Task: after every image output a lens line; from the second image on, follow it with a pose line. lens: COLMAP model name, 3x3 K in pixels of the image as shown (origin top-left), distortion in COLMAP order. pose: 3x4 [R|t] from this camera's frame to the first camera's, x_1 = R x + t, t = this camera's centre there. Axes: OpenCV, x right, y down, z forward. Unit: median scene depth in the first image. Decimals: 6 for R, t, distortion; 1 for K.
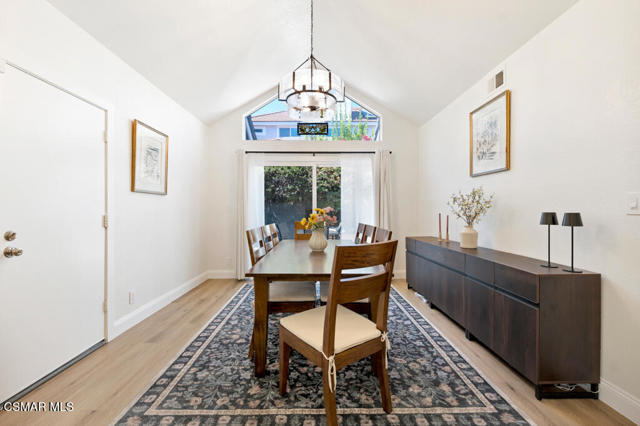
lens RADIAL K [[272.1, 0, 320.0], [0, 272.1, 210.0], [0, 0, 1]] dist [0.004042, -0.000283]
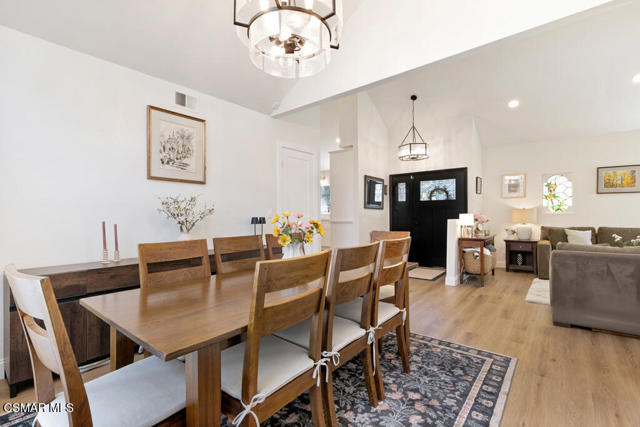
lens RADIAL K [[293.7, 0, 322.7], [0, 293.7, 214.9], [0, 0, 1]] dist [-0.000019, 0.000089]
pose [[-0.771986, 0.011595, 0.635533, -0.577040], [0.008910, 0.999933, -0.007420, 0.008202], [-0.635577, -0.000065, -0.772038, 1.676202]]
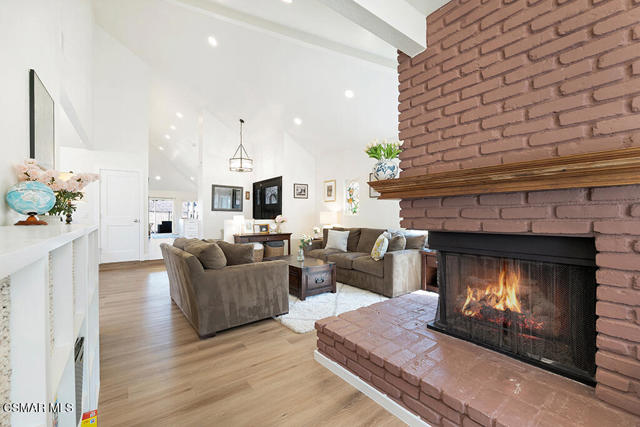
lens RADIAL K [[263.8, 0, 316.0], [0, 263.8, 215.9], [0, 0, 1]] dist [-0.014982, 0.000265]
pose [[-0.584336, 0.005074, 0.811496, -2.206924], [0.000814, 0.999984, -0.005666, 0.012463], [-0.811511, -0.002650, -0.584331, 0.310346]]
